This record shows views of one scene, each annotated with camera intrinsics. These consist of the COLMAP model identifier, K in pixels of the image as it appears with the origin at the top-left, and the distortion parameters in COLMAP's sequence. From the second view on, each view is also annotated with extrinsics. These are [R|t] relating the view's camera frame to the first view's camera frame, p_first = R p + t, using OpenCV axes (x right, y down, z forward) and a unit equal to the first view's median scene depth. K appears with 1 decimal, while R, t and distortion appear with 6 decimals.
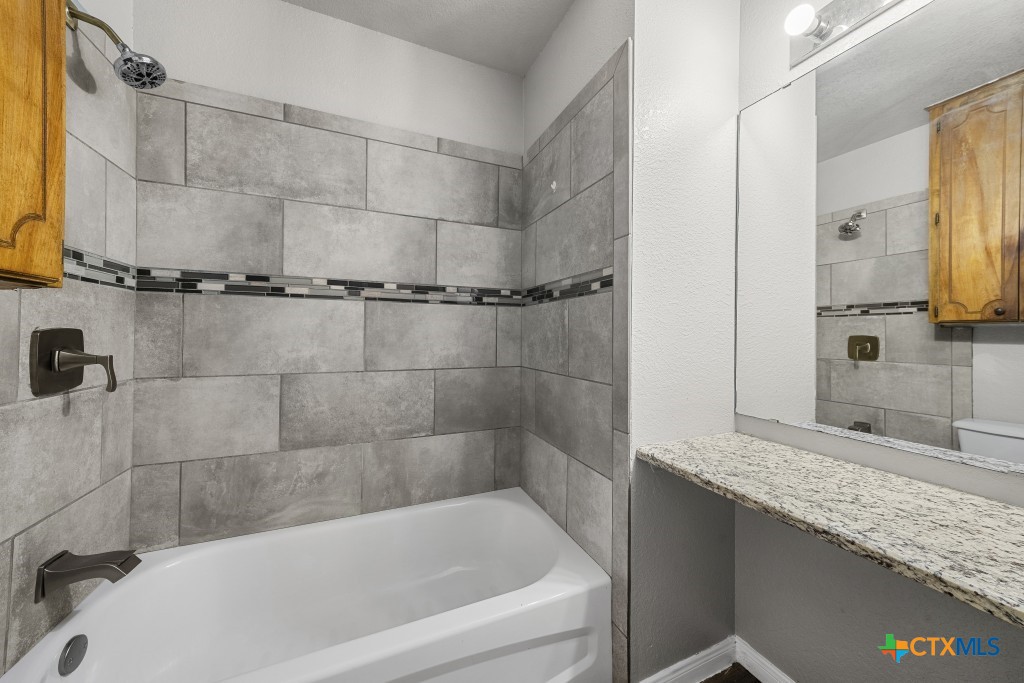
lens RADIAL K [[361.0, 0, 513.2], [0, 361.0, 329.7], [0, 0, 1]] dist [0.007321, -0.000384]
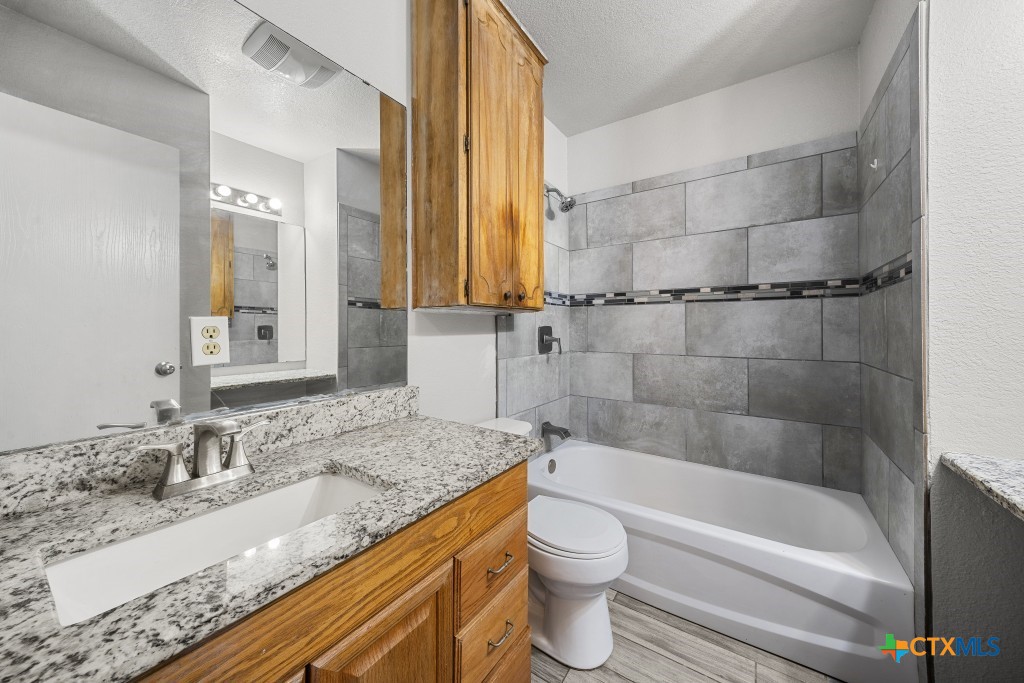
lens RADIAL K [[472.0, 0, 511.8], [0, 472.0, 327.4], [0, 0, 1]] dist [-0.080499, 0.042659]
pose [[0.540712, -0.009937, -0.841149, 0.657400], [0.015288, 0.999881, -0.001985, 0.004063], [0.841069, -0.011786, 0.540800, -0.455149]]
